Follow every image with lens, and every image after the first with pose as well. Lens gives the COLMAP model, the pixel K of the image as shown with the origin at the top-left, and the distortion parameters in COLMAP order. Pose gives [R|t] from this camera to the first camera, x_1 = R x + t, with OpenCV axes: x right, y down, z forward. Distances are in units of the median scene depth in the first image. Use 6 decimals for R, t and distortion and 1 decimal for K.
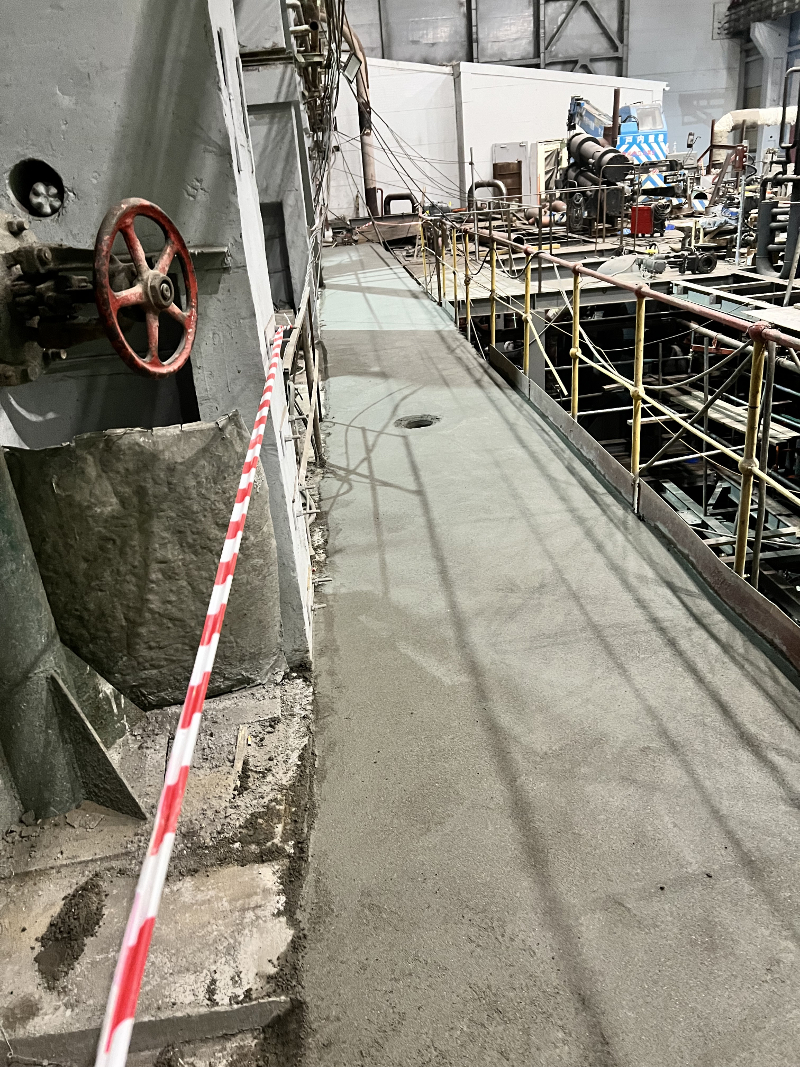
lens RADIAL K [[804.4, 0, 395.5], [0, 804.4, 536.2], [0, 0, 1]] dist [0.042140, -0.052051]
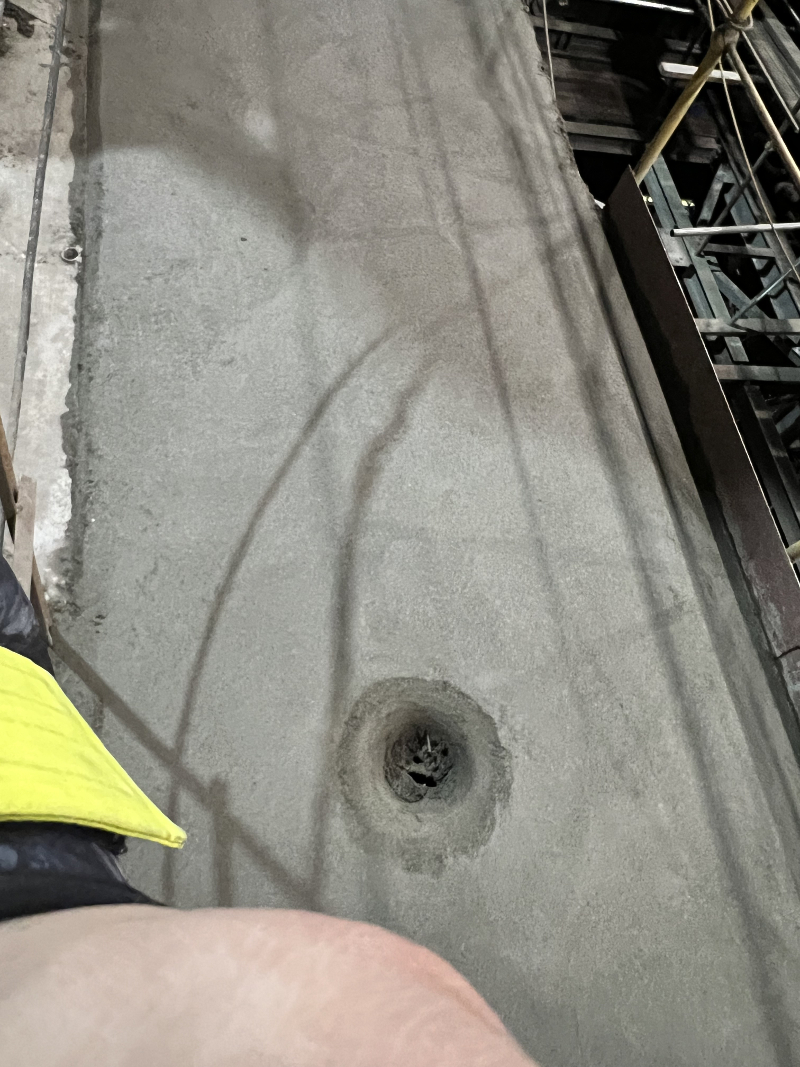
lens RADIAL K [[804.4, 0, 390.7], [0, 804.4, 522.8], [0, 0, 1]] dist [0.042140, -0.052051]
pose [[0.949138, 0.090944, 0.301439, -0.035213], [-0.257221, 0.776107, 0.575757, -0.170820], [-0.181587, -0.624009, 0.760025, 0.400563]]
